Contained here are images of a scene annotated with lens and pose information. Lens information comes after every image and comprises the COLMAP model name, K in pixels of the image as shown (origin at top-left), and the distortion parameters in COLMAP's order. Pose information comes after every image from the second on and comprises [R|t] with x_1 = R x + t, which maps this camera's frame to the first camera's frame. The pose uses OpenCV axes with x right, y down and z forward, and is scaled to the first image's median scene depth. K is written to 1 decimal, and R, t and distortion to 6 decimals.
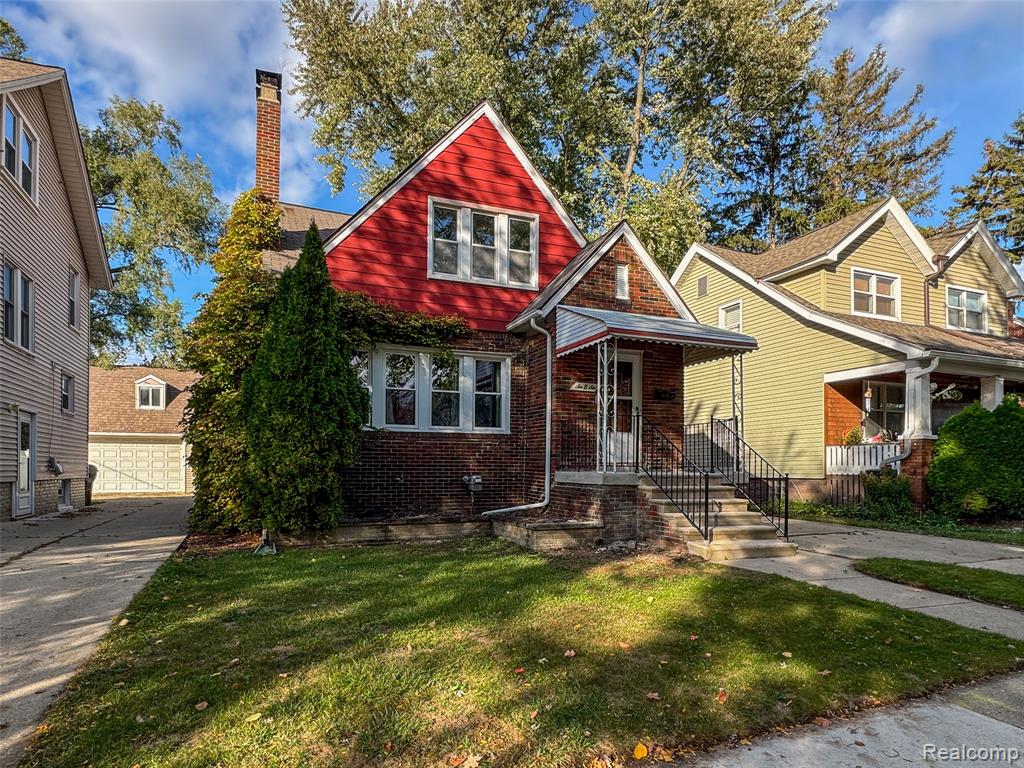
lens RADIAL K [[518.7, 0, 485.9], [0, 518.7, 470.5], [0, 0, 1]] dist [-0.001804, -0.000352]
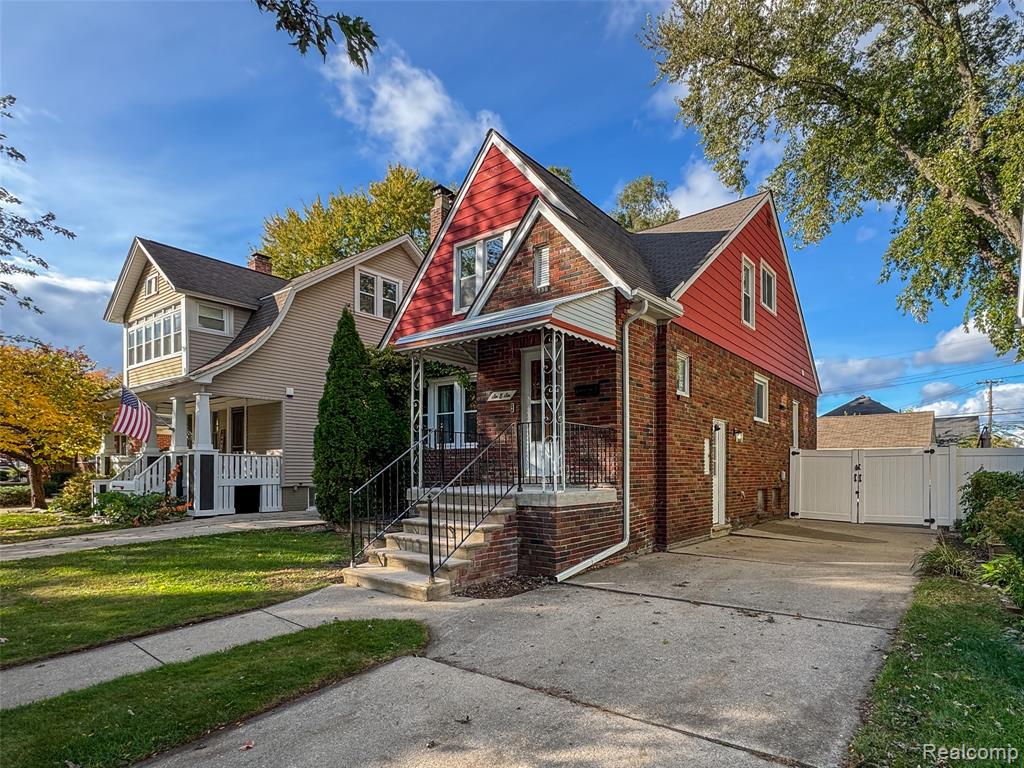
lens RADIAL K [[532.7, 0, 596.8], [0, 532.7, 474.9], [0, 0, 1]] dist [0.000809, -0.001489]
pose [[0.597246, 0.004776, -0.802044, 1.010320], [-0.004403, 0.999987, 0.002676, -0.020349], [0.802046, 0.001934, 0.597259, 0.533624]]
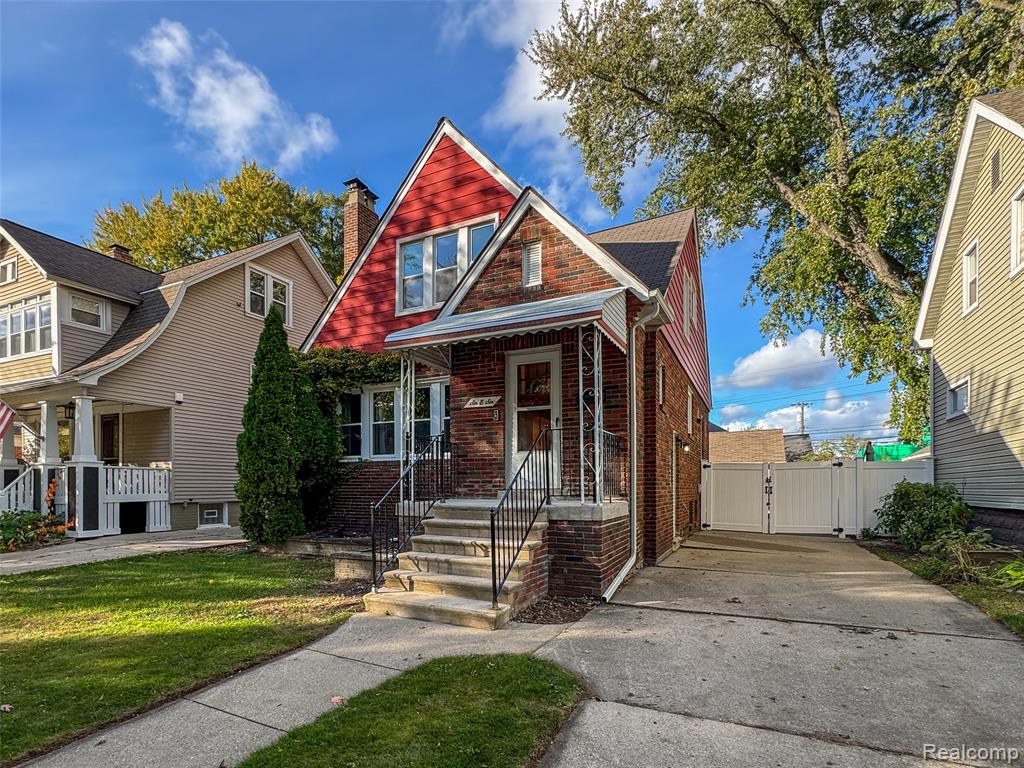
lens RADIAL K [[523.9, 0, 499.3], [0, 523.9, 490.0], [0, 0, 1]] dist [0.001731, -0.000062]
pose [[0.695634, 0.001356, -0.718395, 0.797701], [0.000480, 0.999997, 0.002353, -0.015116], [0.718397, -0.001981, 0.695631, 0.388109]]
